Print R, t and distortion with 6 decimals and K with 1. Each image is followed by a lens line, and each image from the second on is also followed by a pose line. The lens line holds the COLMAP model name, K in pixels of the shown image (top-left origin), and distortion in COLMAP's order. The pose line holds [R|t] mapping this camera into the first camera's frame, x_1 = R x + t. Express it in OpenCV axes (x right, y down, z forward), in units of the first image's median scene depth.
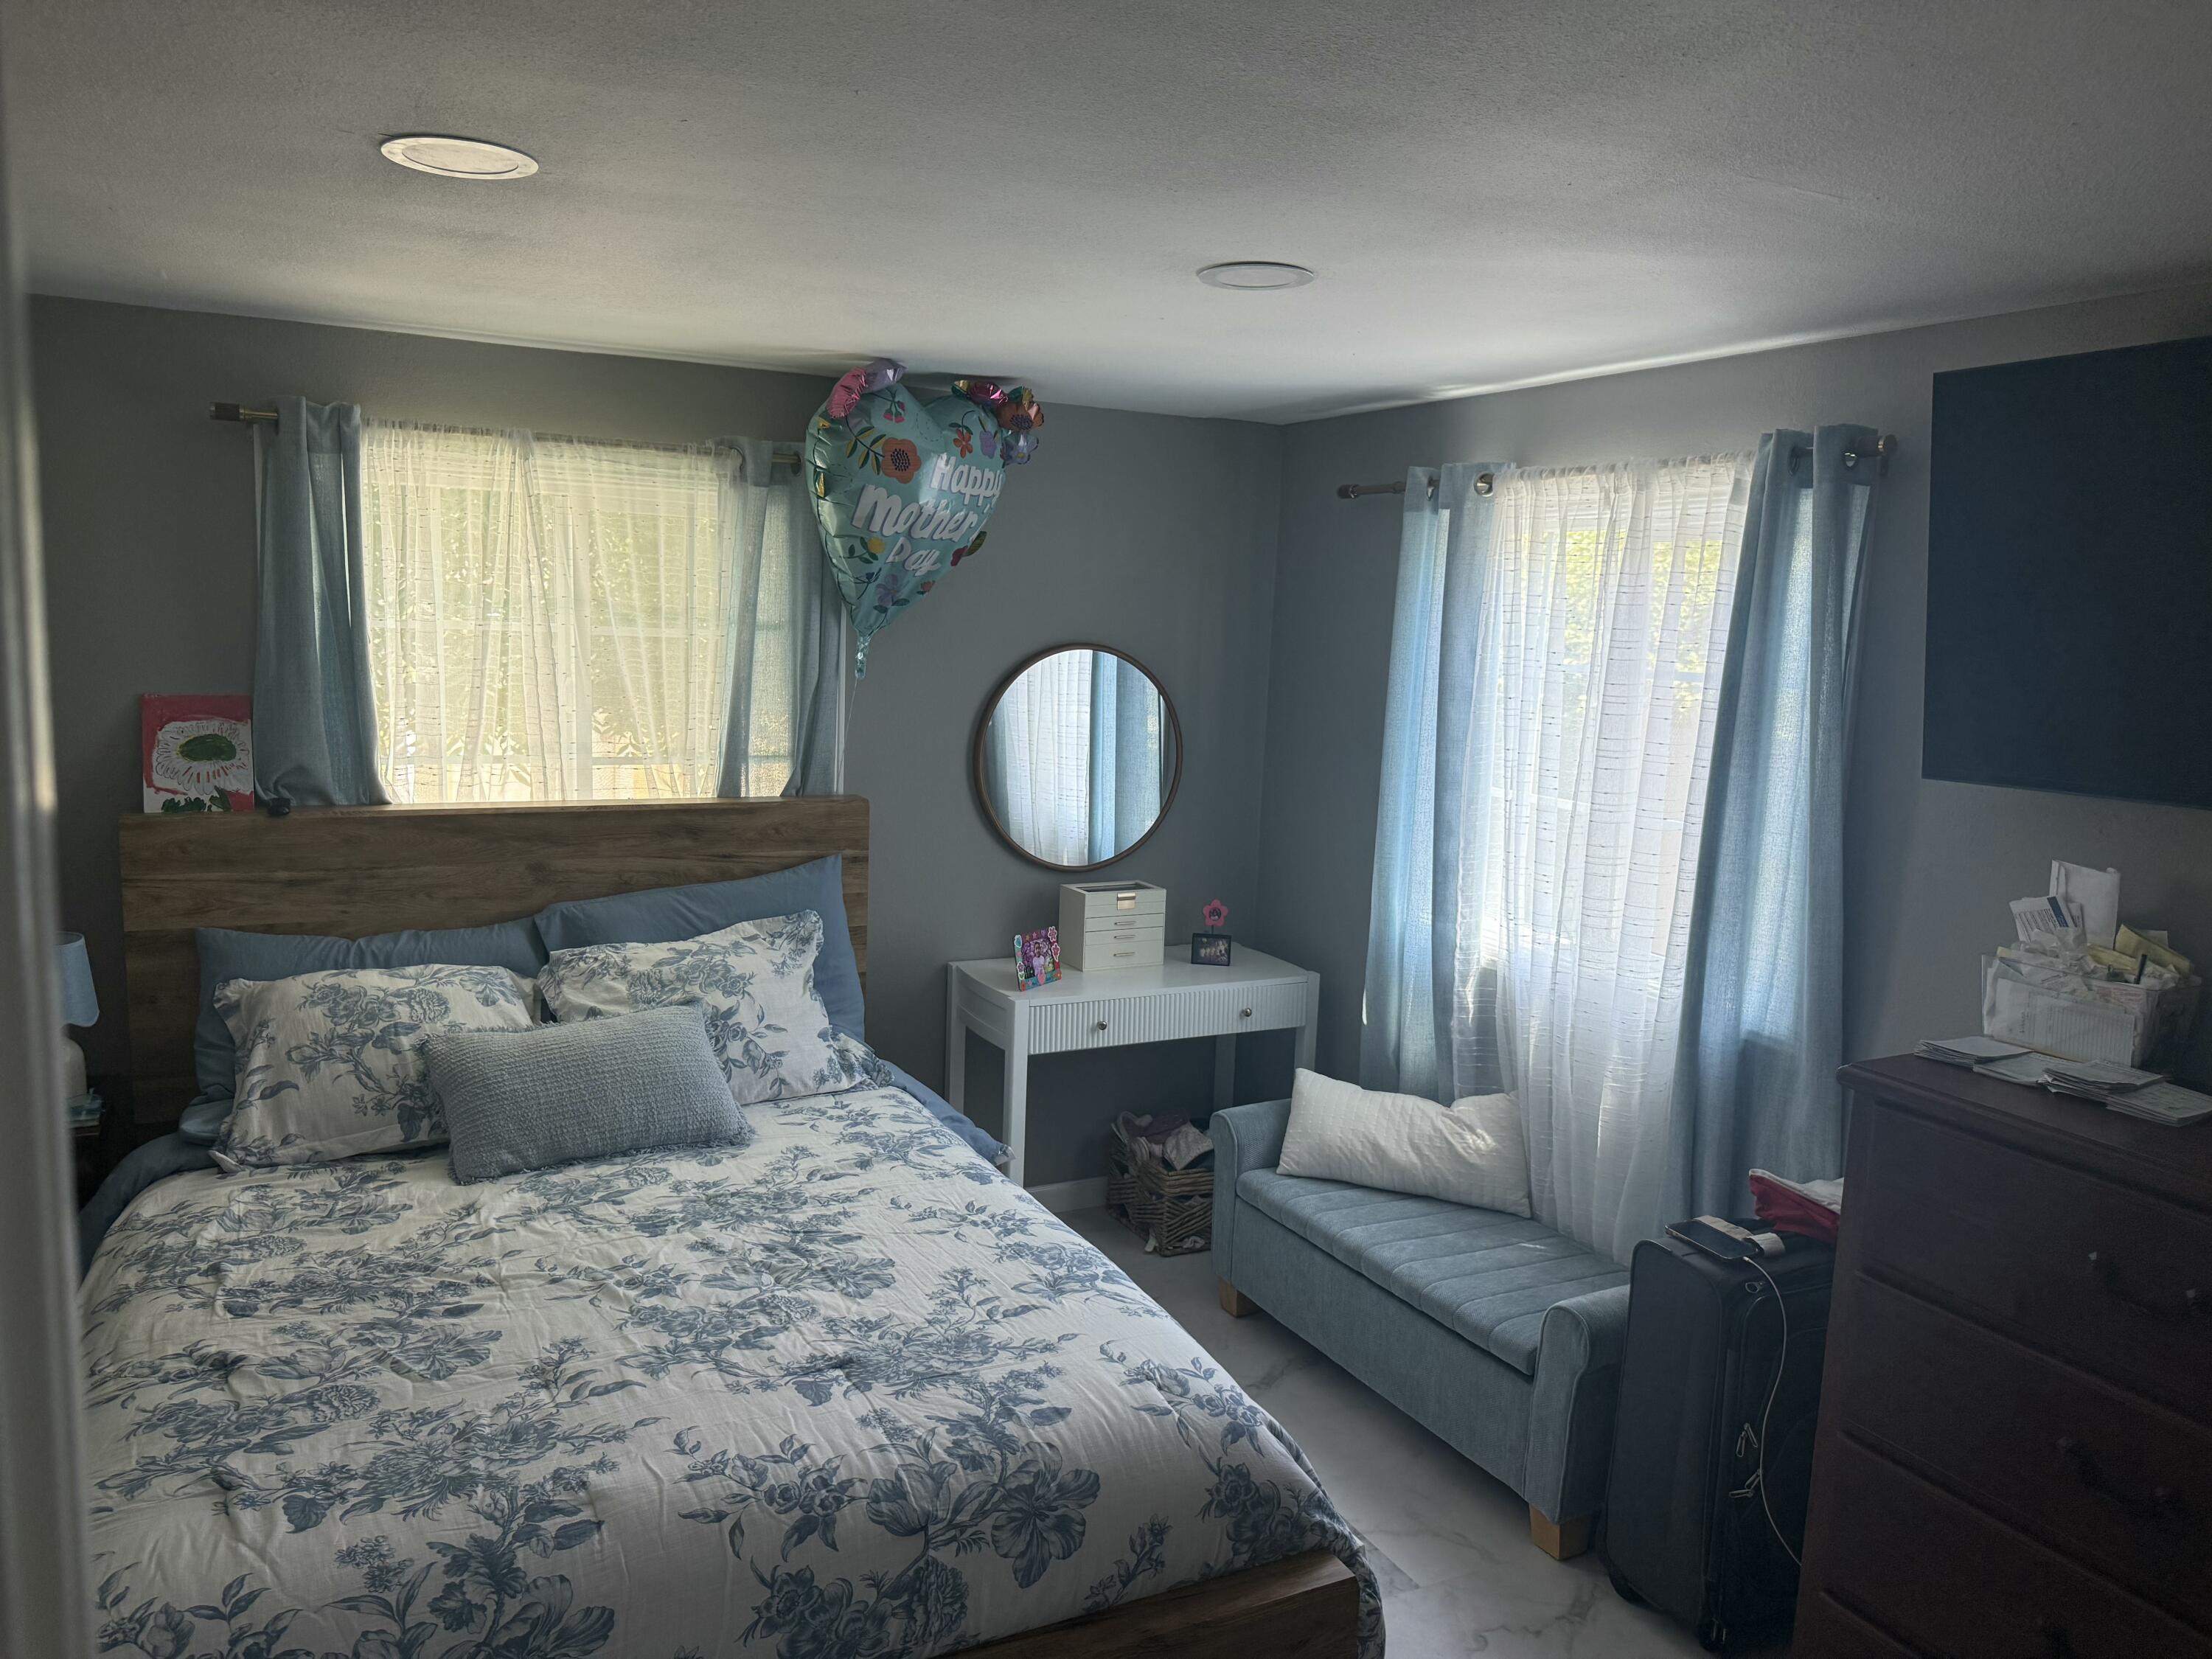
lens RADIAL K [[1563.1, 0, 1124.1], [0, 1563.1, 774.2], [0, 0, 1]] dist [0.067752, -0.081719]
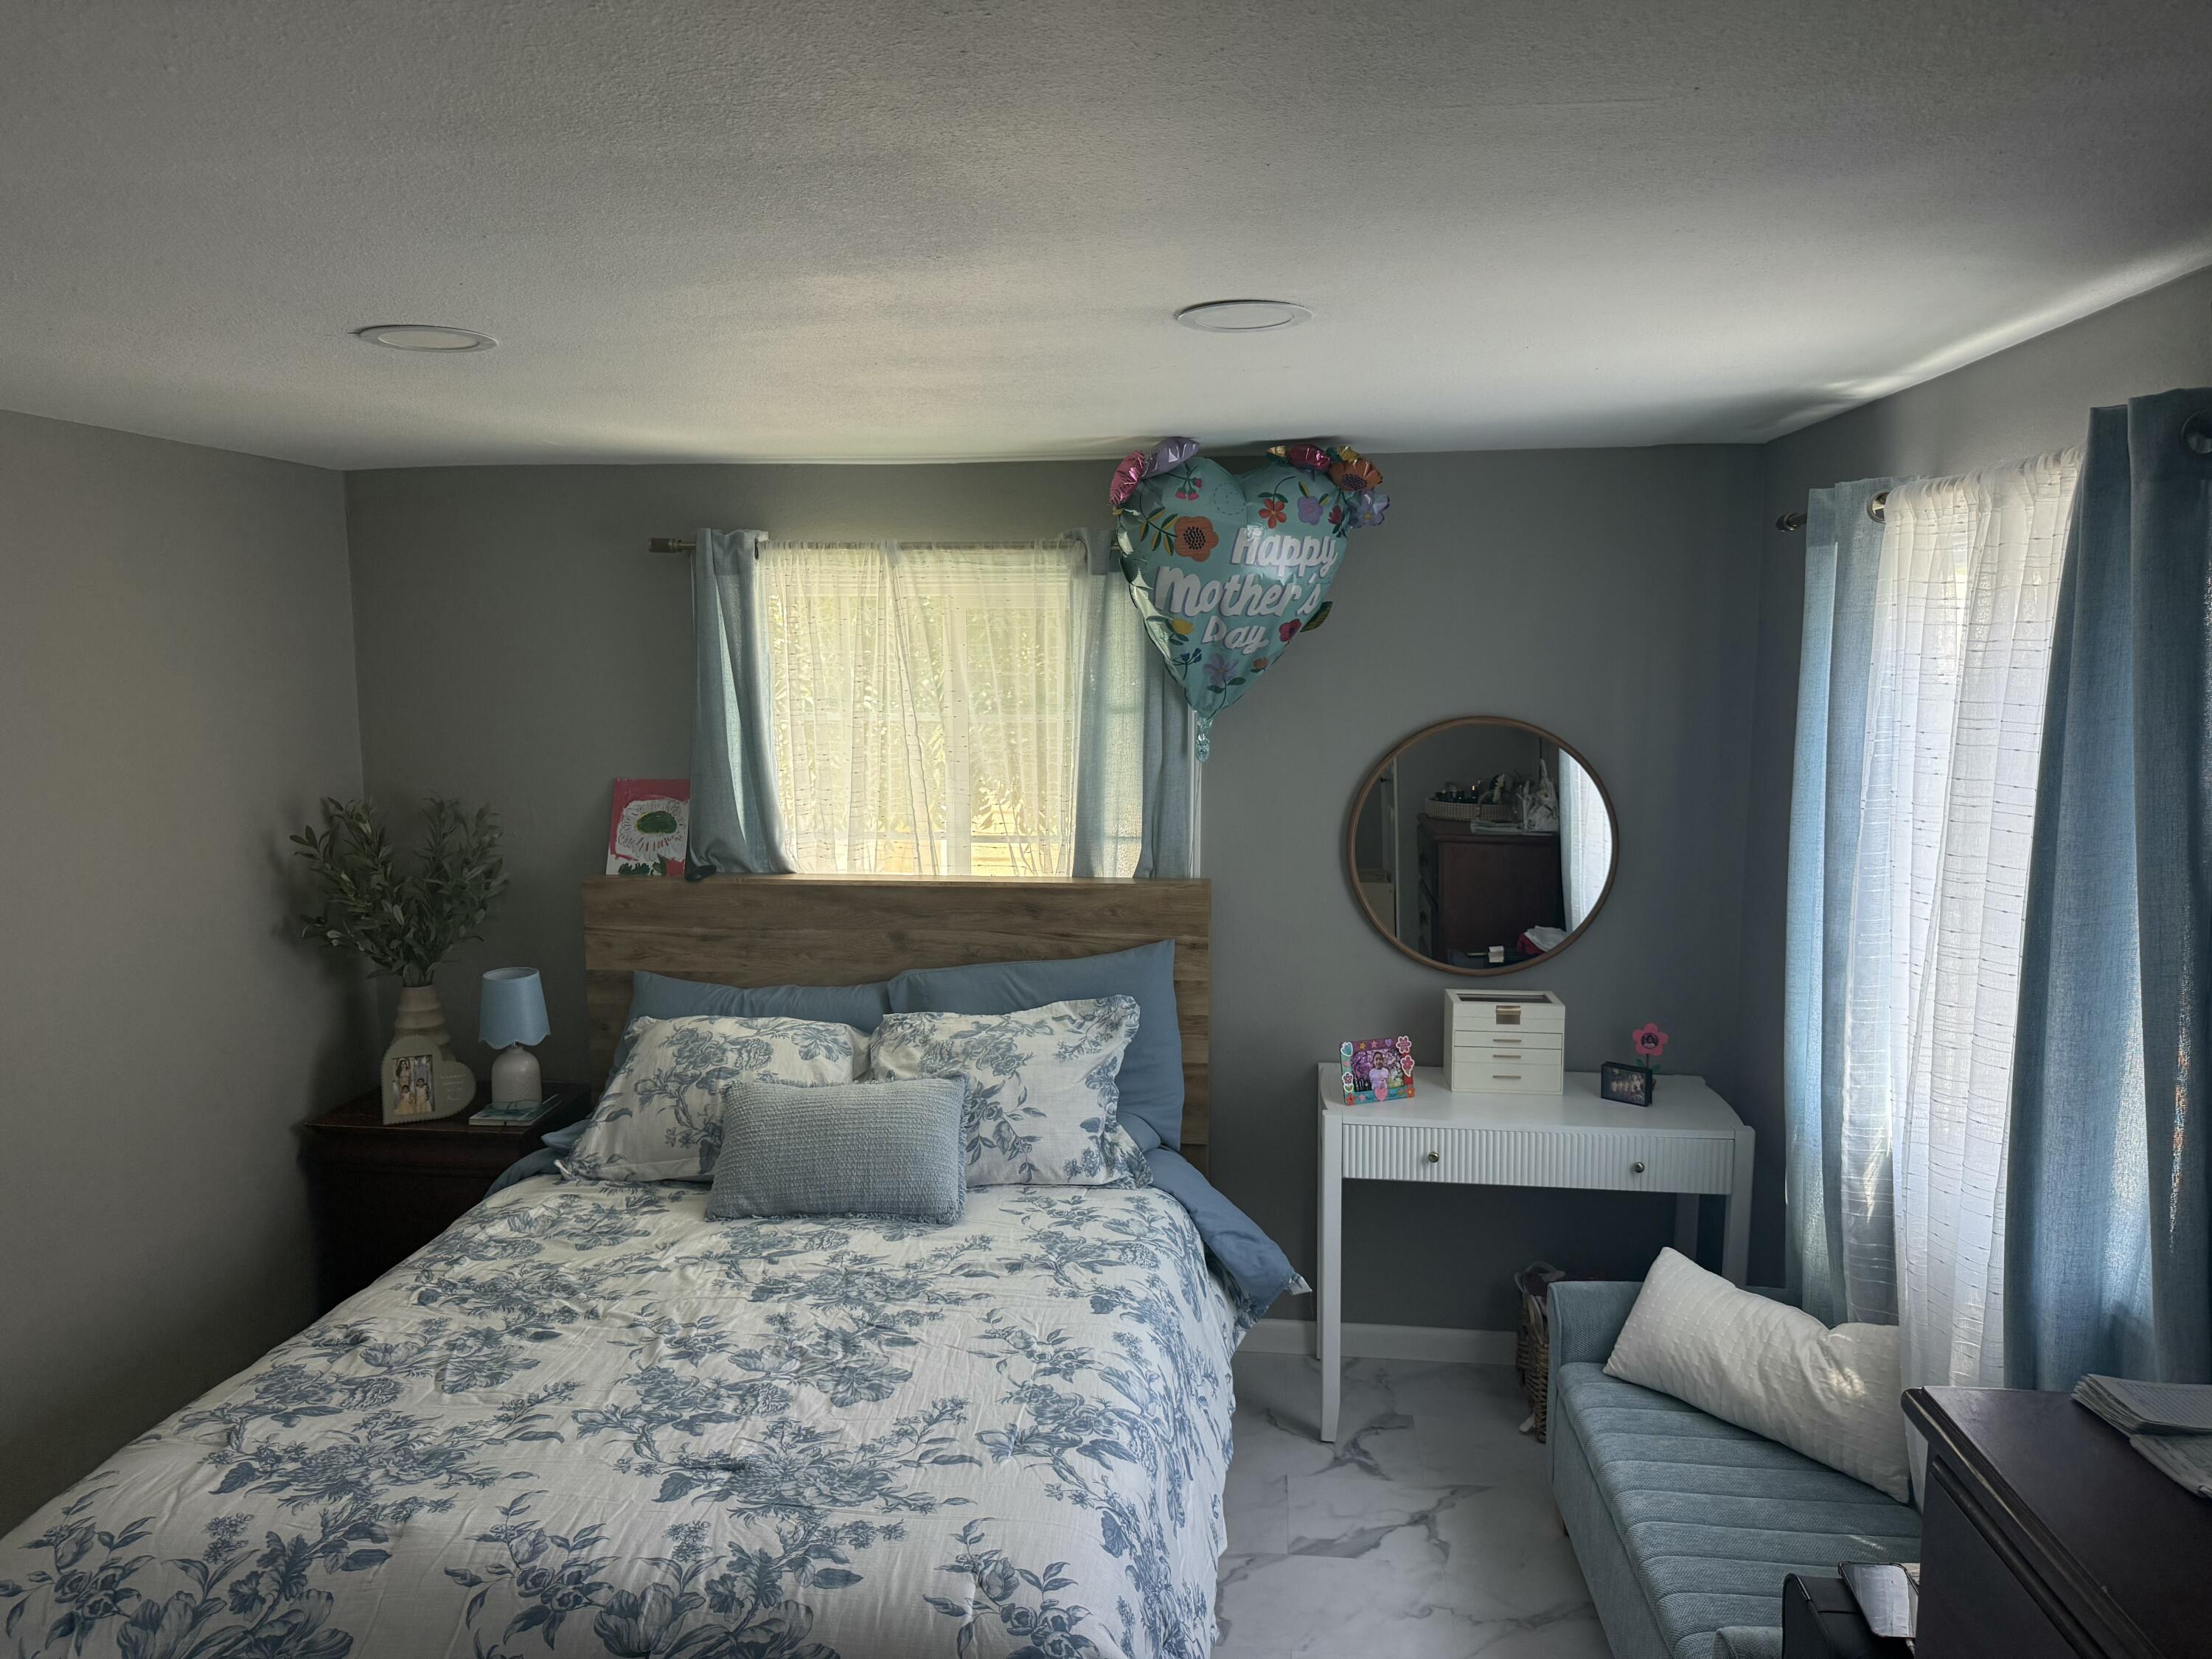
lens RADIAL K [[1563.1, 0, 1002.7], [0, 1563.1, 769.2], [0, 0, 1]] dist [0.067752, -0.081719]
pose [[0.829405, 0.002247, -0.558643, 0.320093], [-0.022397, 0.999322, -0.029234, -0.028568], [0.558199, 0.036759, 0.828893, 0.145953]]
